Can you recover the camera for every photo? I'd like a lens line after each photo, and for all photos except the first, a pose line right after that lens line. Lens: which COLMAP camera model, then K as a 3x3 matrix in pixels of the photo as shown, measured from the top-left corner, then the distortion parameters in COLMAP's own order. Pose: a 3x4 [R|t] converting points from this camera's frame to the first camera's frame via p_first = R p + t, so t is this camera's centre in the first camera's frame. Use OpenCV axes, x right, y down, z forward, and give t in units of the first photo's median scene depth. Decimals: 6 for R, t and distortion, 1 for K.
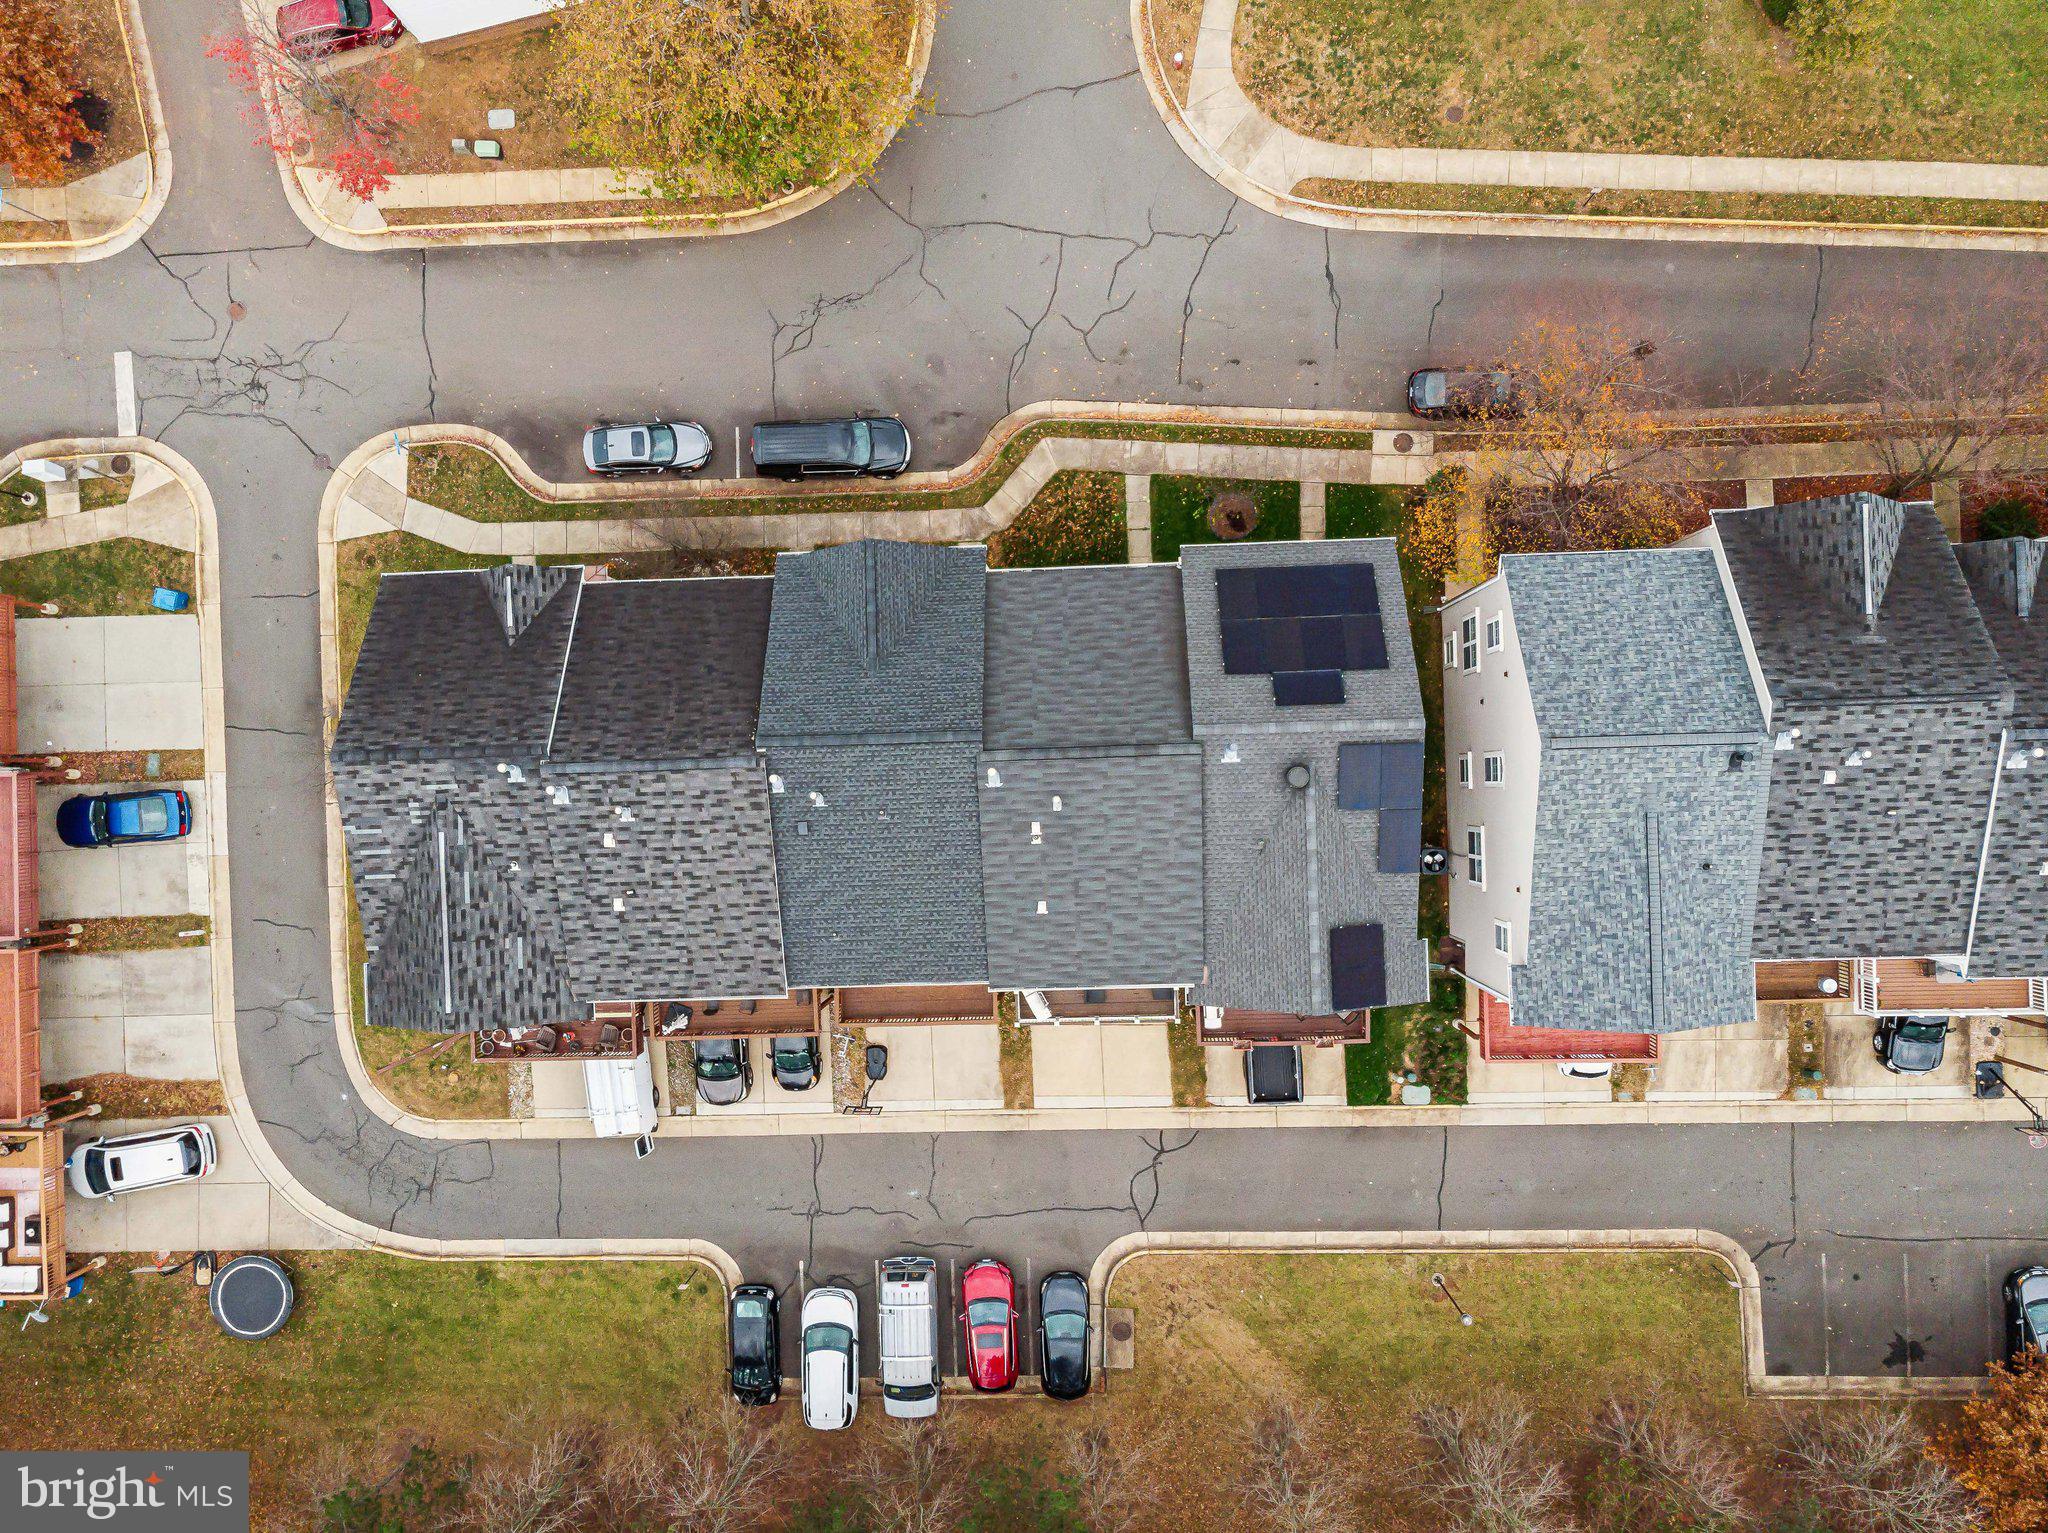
lens RADIAL K [[1527.1, 0, 1028.4], [0, 1527.1, 772.6], [0, 0, 1]] dist [-0.019345, 0.020621]
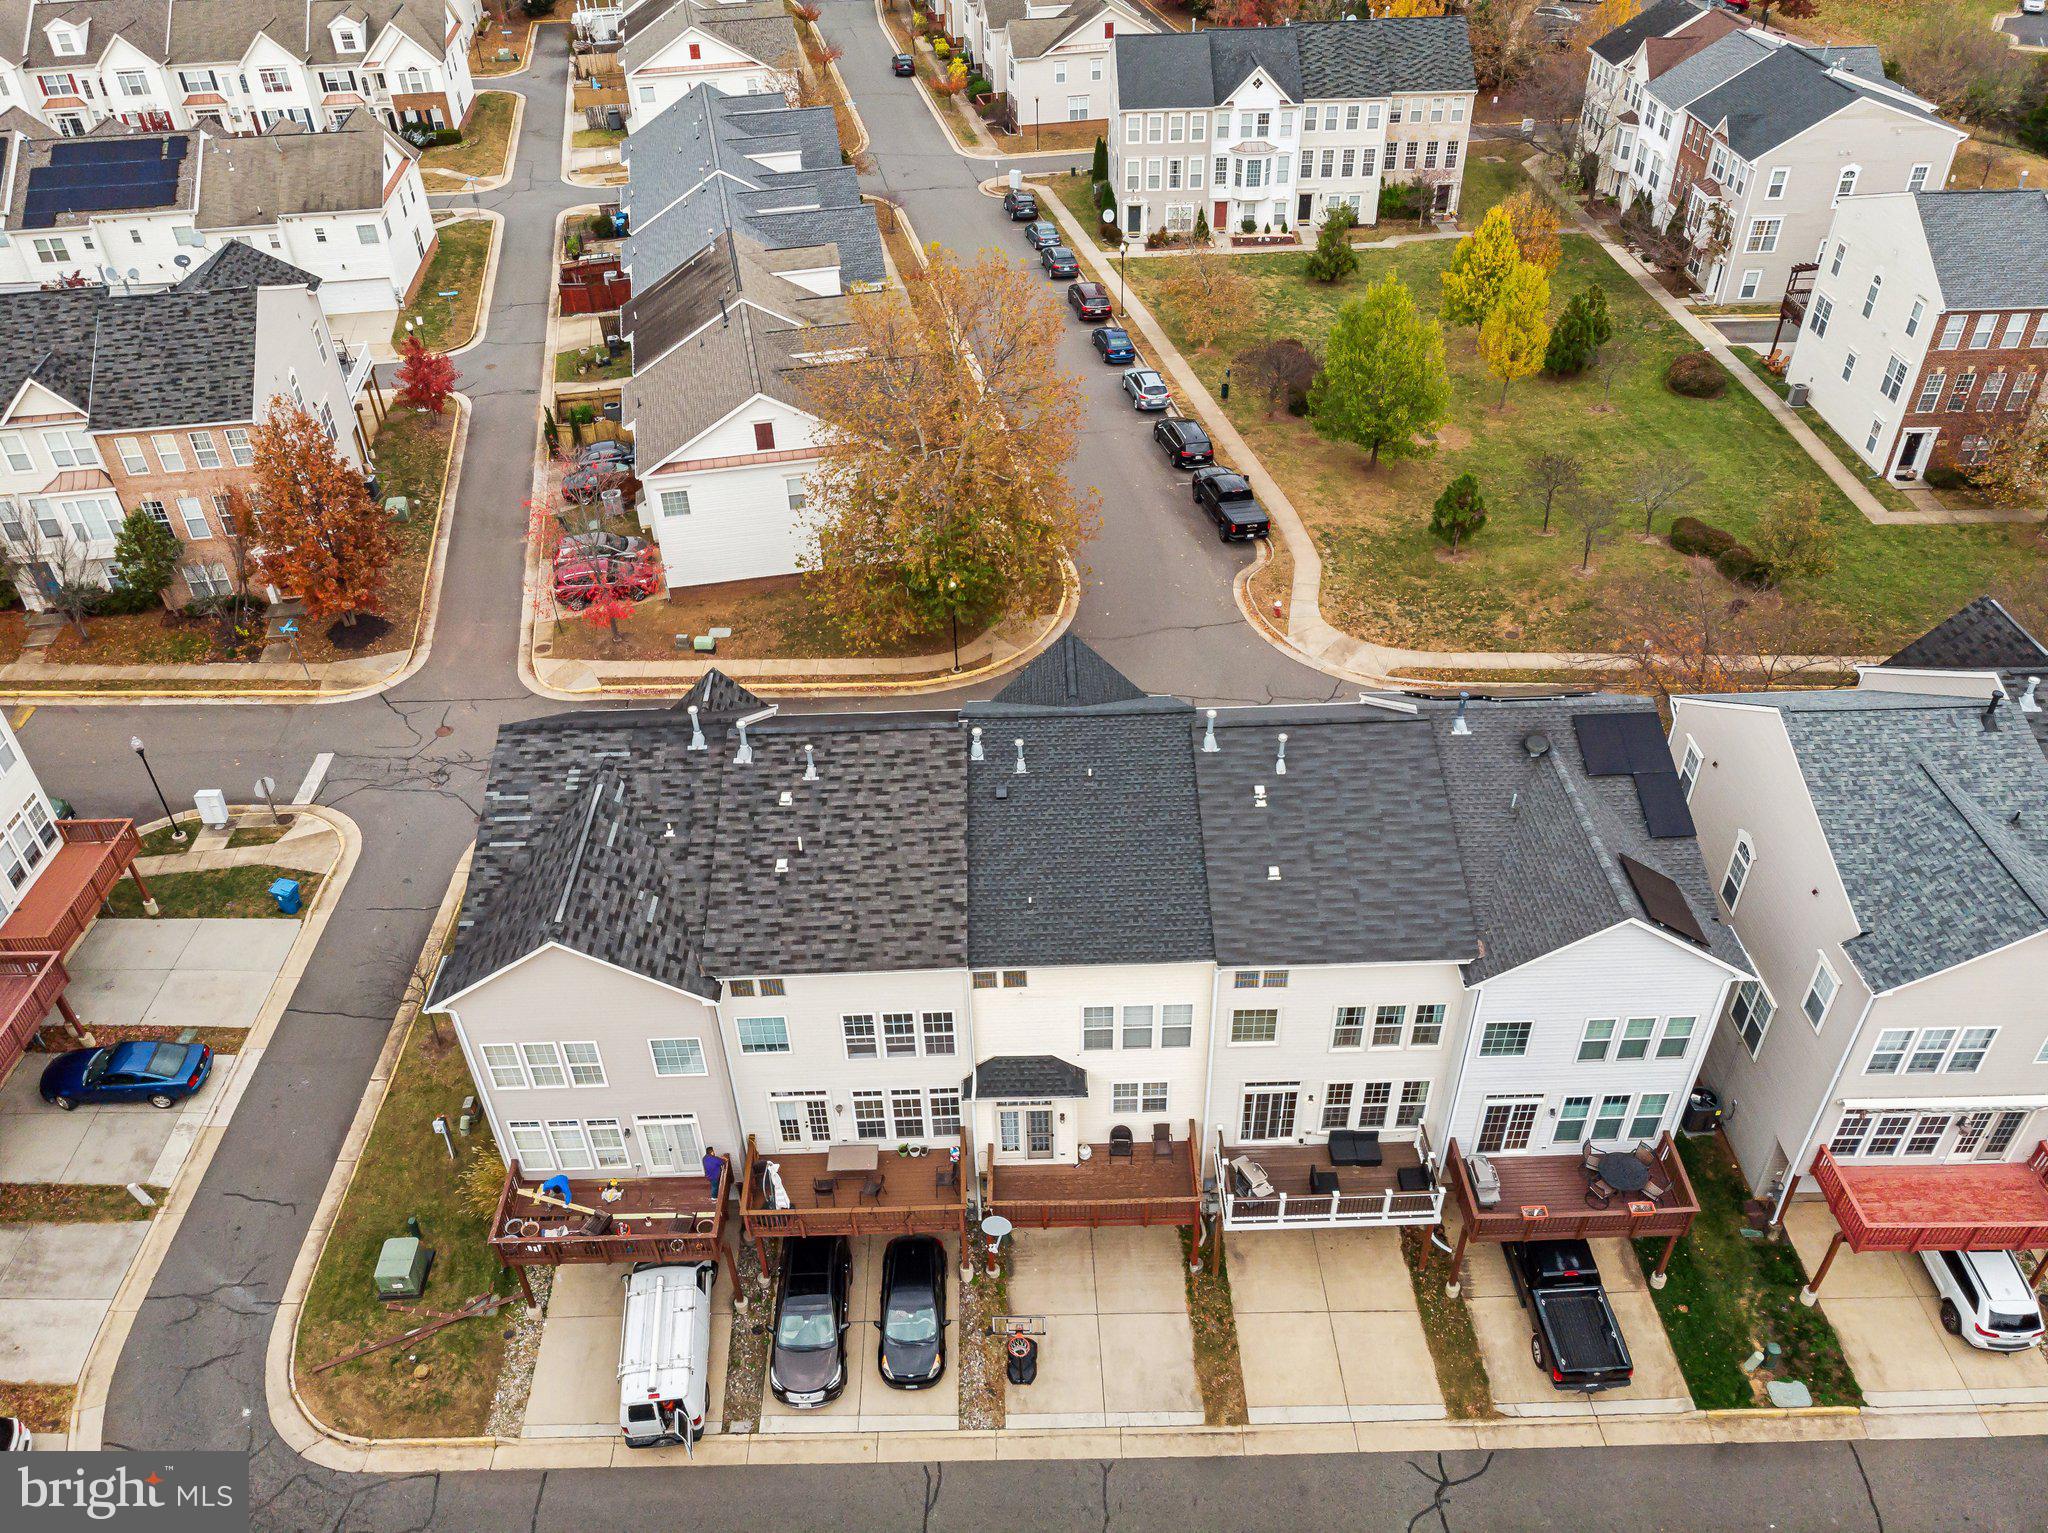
lens RADIAL K [[1527.1, 0, 1025.9], [0, 1527.1, 770.2], [0, 0, 1]] dist [-0.019345, 0.020621]
pose [[0.999568, 0.028127, 0.008502, -0.113777], [-0.010500, 0.612160, -0.790664, 0.595270], [-0.027443, 0.790234, 0.612191, 0.348493]]
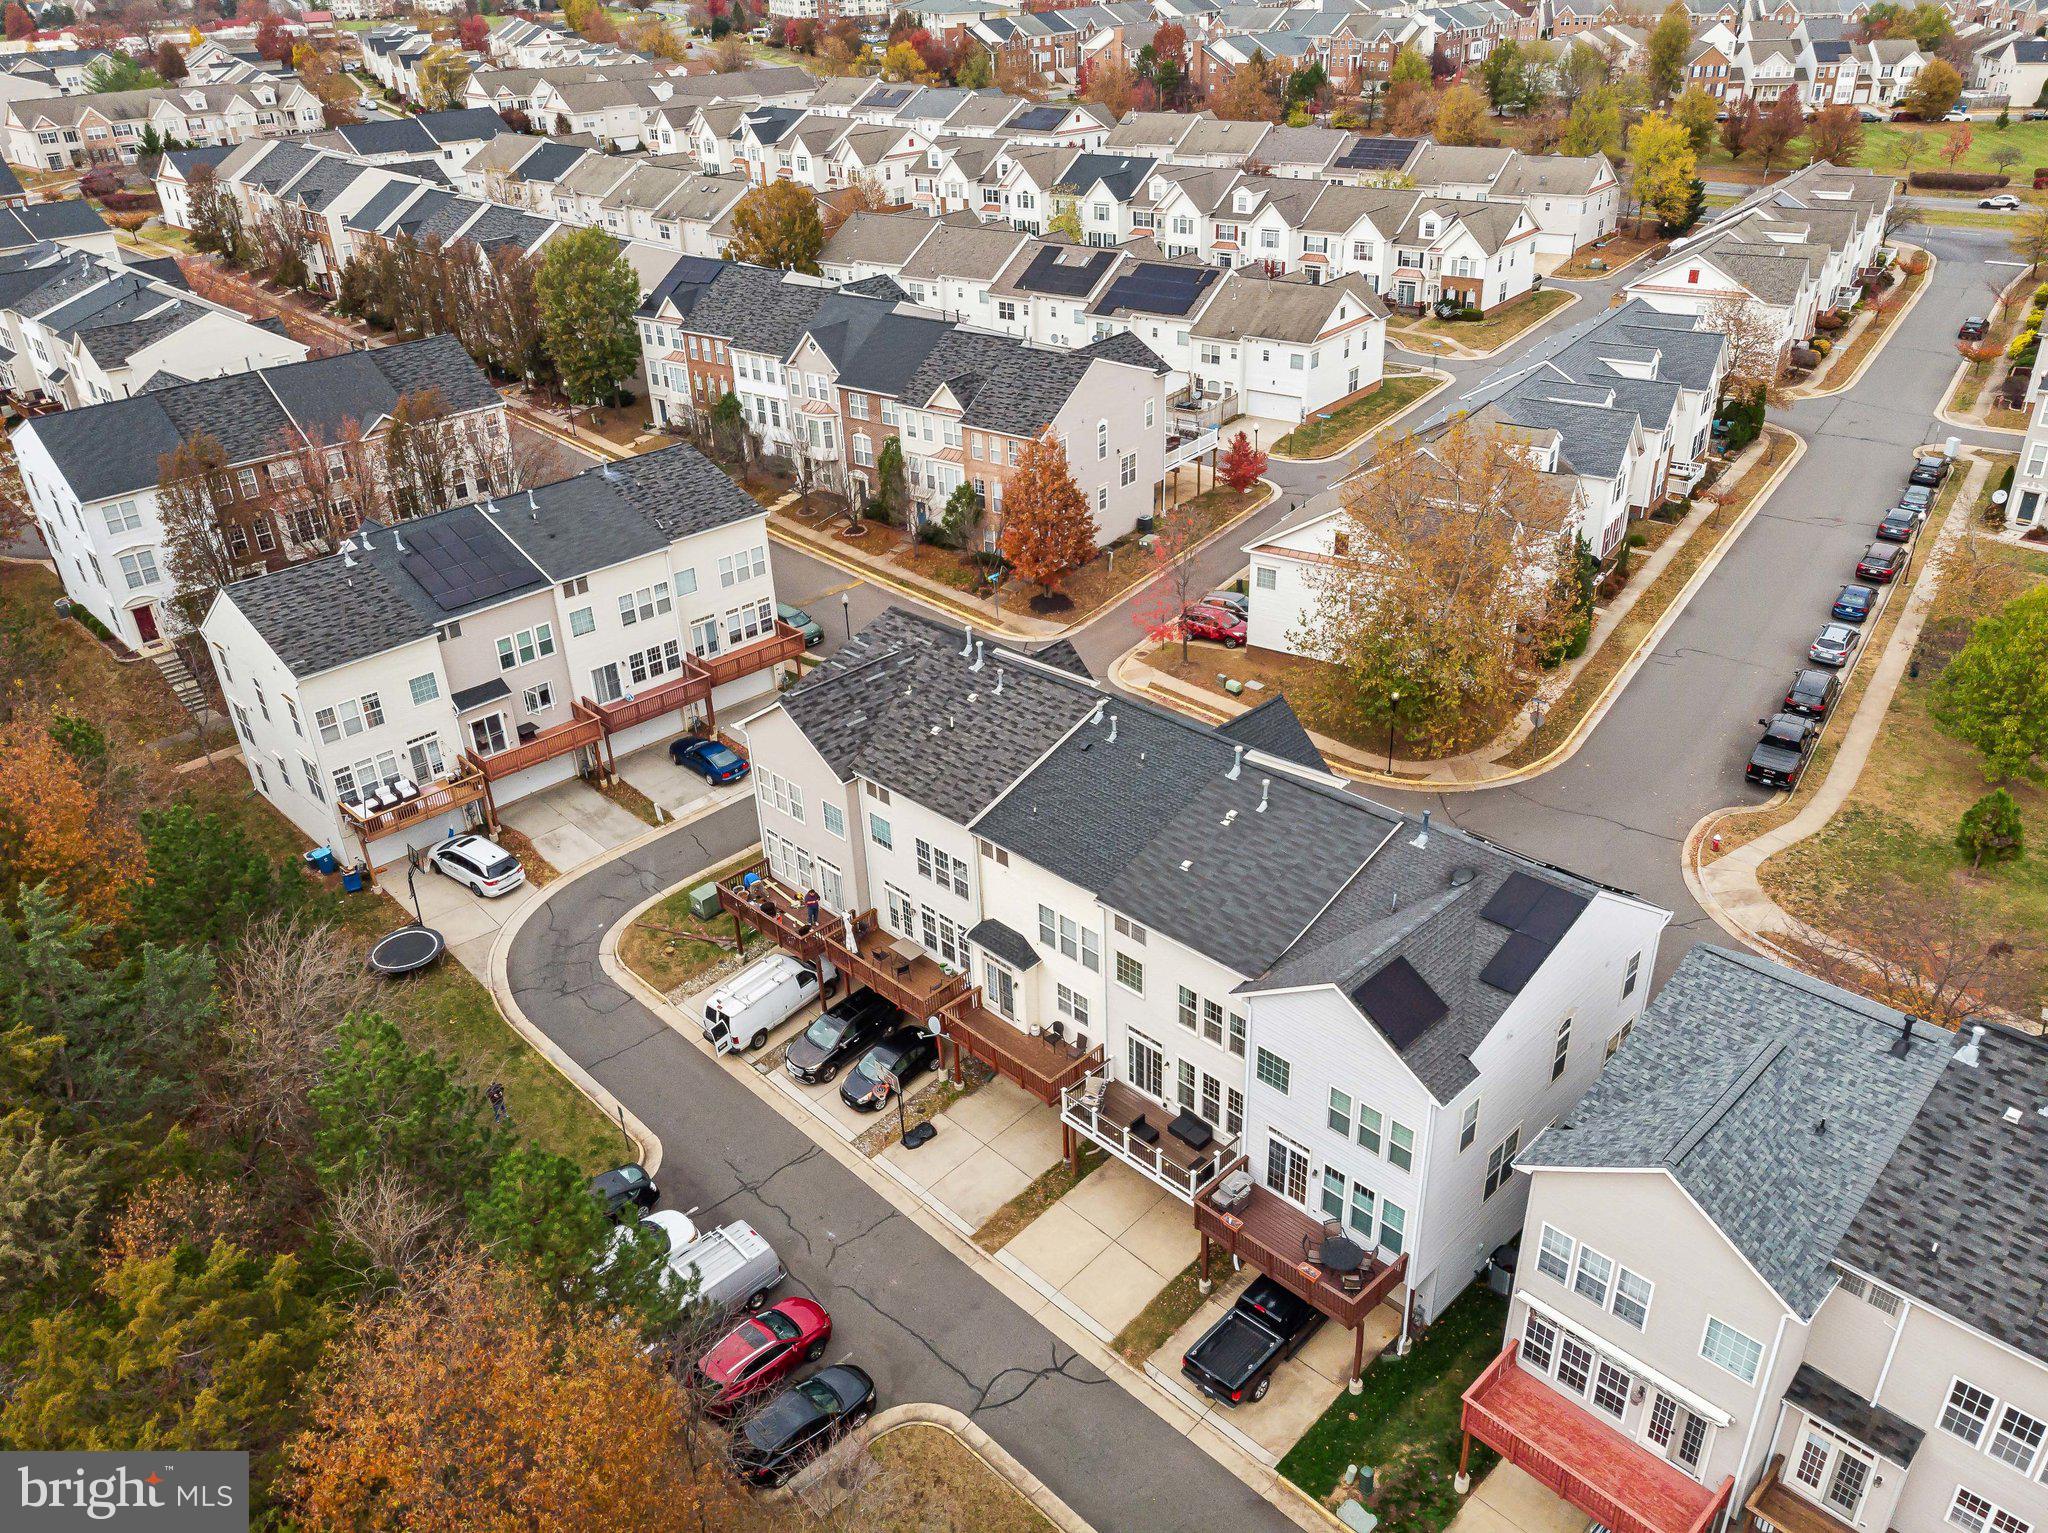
lens RADIAL K [[1527.1, 0, 1021.3], [0, 1527.1, 753.5], [0, 0, 1]] dist [-0.019345, 0.020621]
pose [[0.676453, 0.367809, -0.638066, 0.474812], [-0.736398, 0.351152, -0.578282, 0.622333], [0.011361, 0.861051, 0.508392, 0.310800]]
